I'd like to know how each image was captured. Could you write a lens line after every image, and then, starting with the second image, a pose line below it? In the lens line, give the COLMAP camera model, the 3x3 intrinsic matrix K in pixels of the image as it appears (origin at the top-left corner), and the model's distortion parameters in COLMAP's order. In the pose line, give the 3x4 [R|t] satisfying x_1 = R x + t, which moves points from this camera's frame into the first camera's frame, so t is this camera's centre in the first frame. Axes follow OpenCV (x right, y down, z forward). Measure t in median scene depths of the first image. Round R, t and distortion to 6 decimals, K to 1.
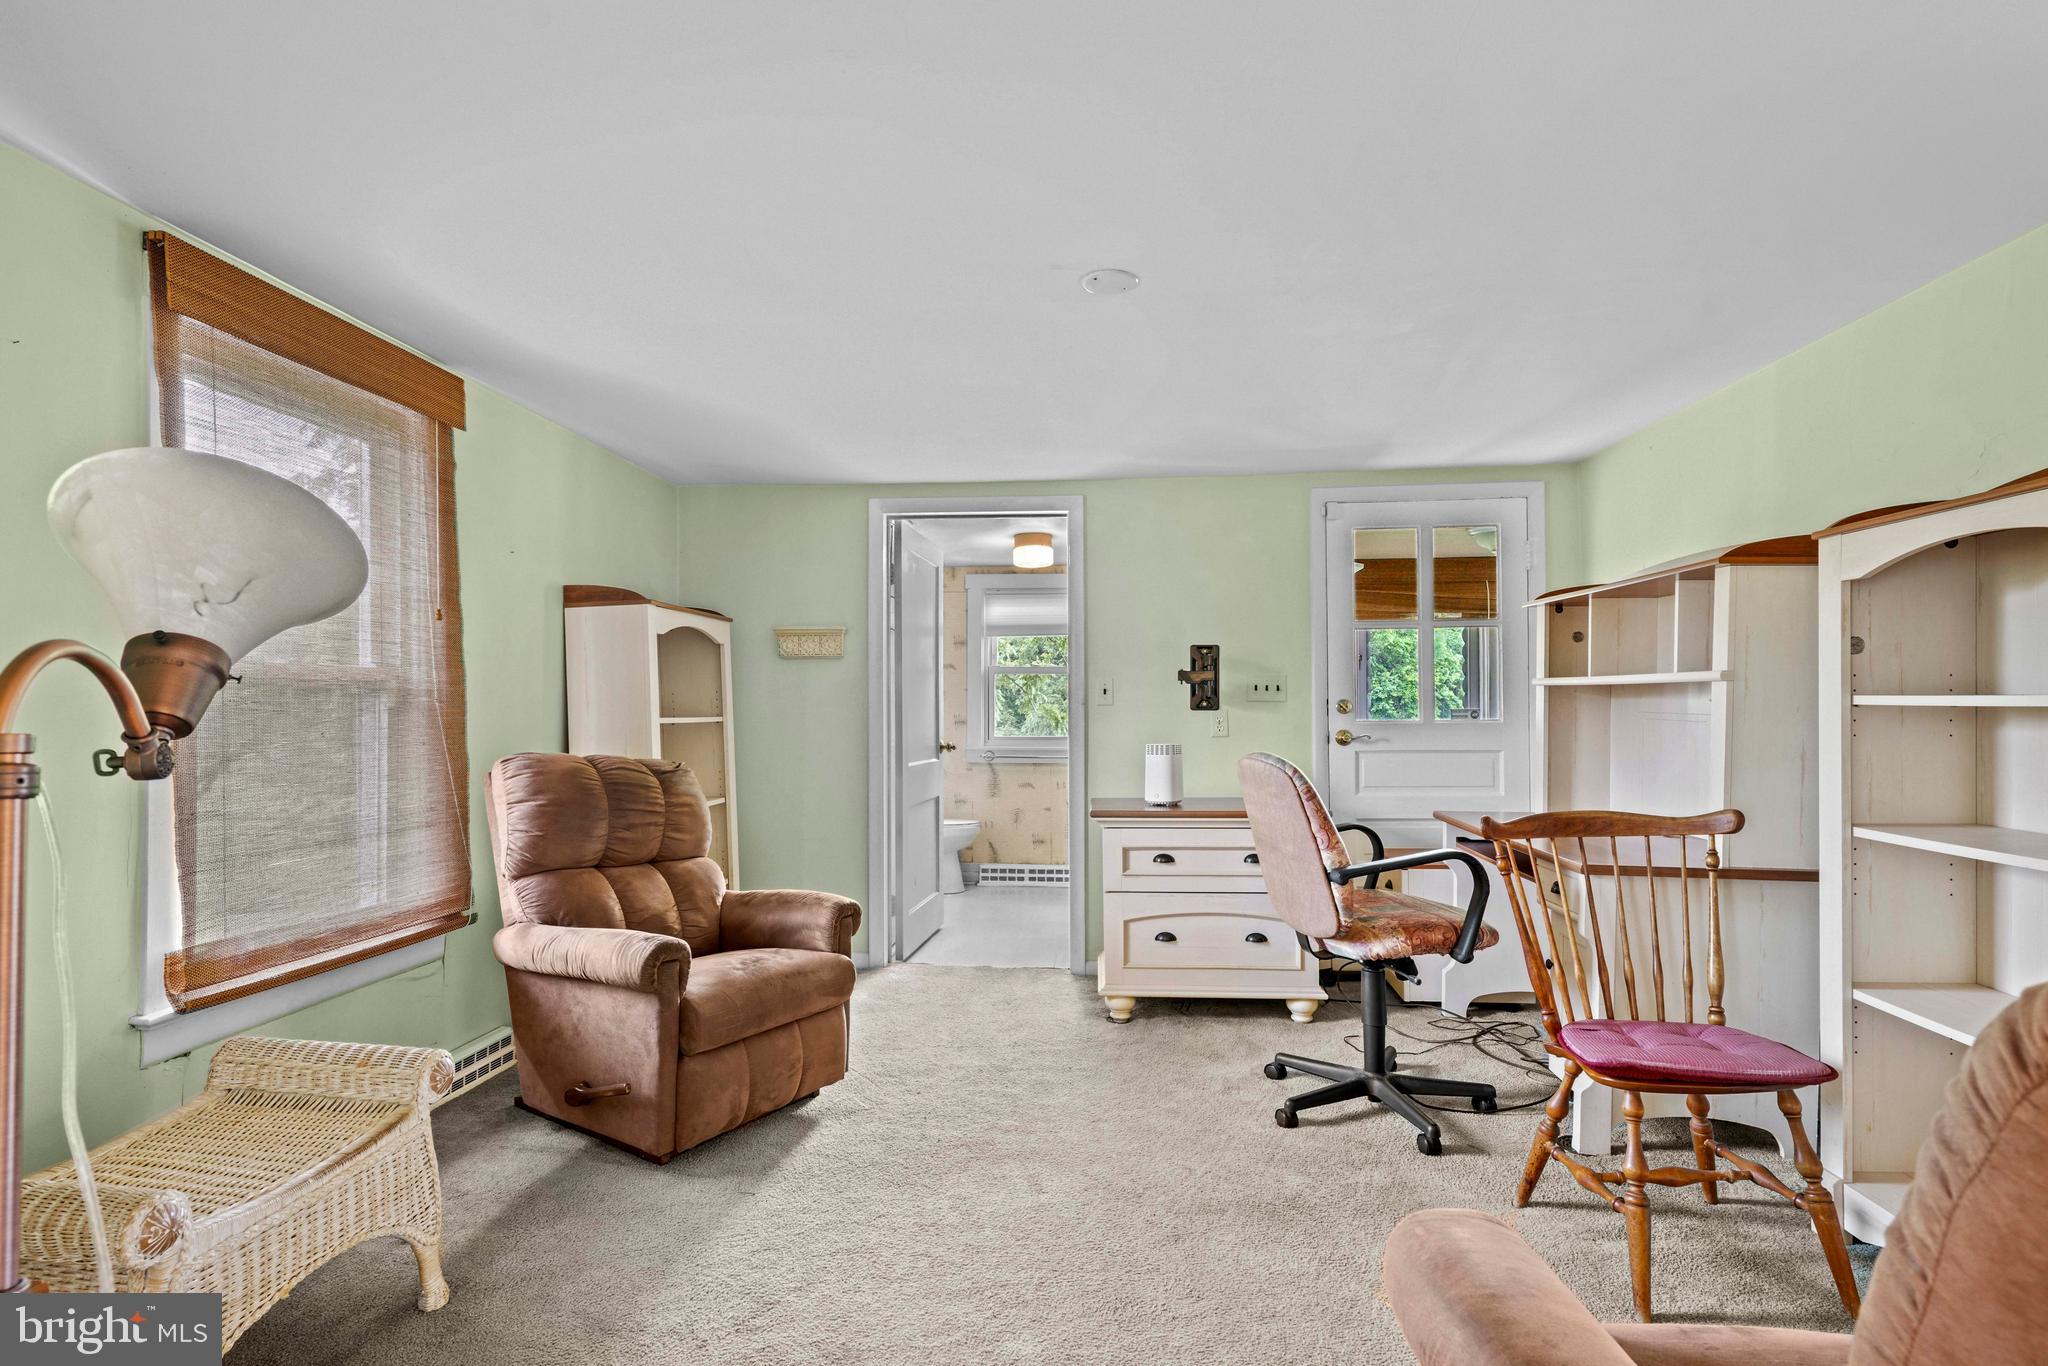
lens RADIAL K [[993.0, 0, 1030.8], [0, 993.0, 637.8], [0, 0, 1]] dist [0.002530, -0.000887]
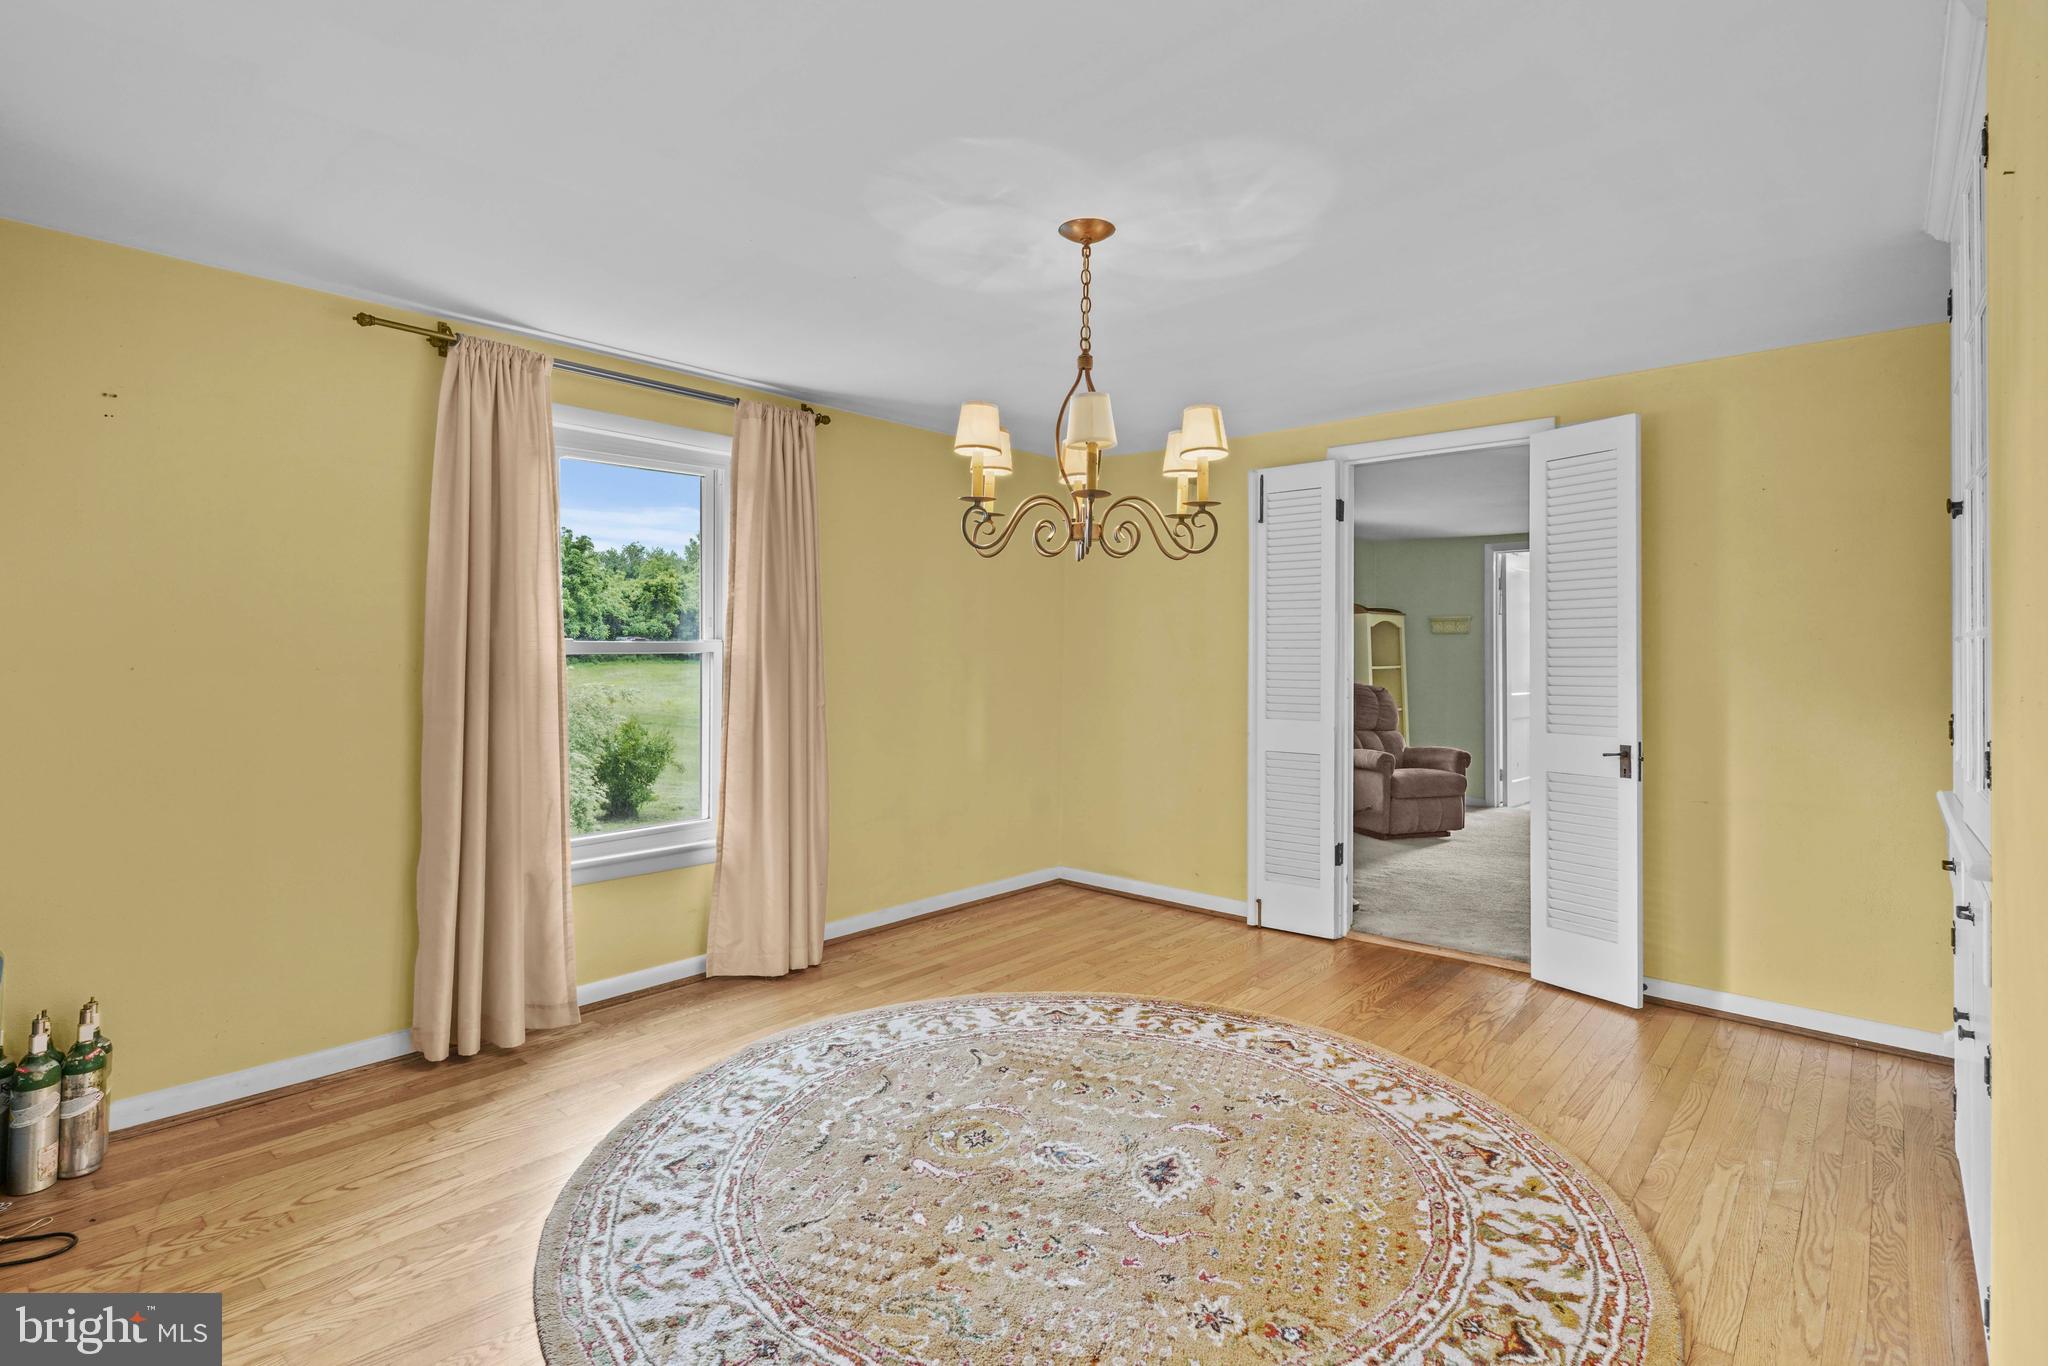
lens RADIAL K [[993.0, 0, 1030.8], [0, 993.0, 637.8], [0, 0, 1]] dist [0.002530, -0.000887]
pose [[0.803063, 0.003969, -0.595882, 0.345802], [0.032197, 0.998228, 0.050040, -0.124944], [0.595024, -0.059371, 0.801512, -1.282918]]
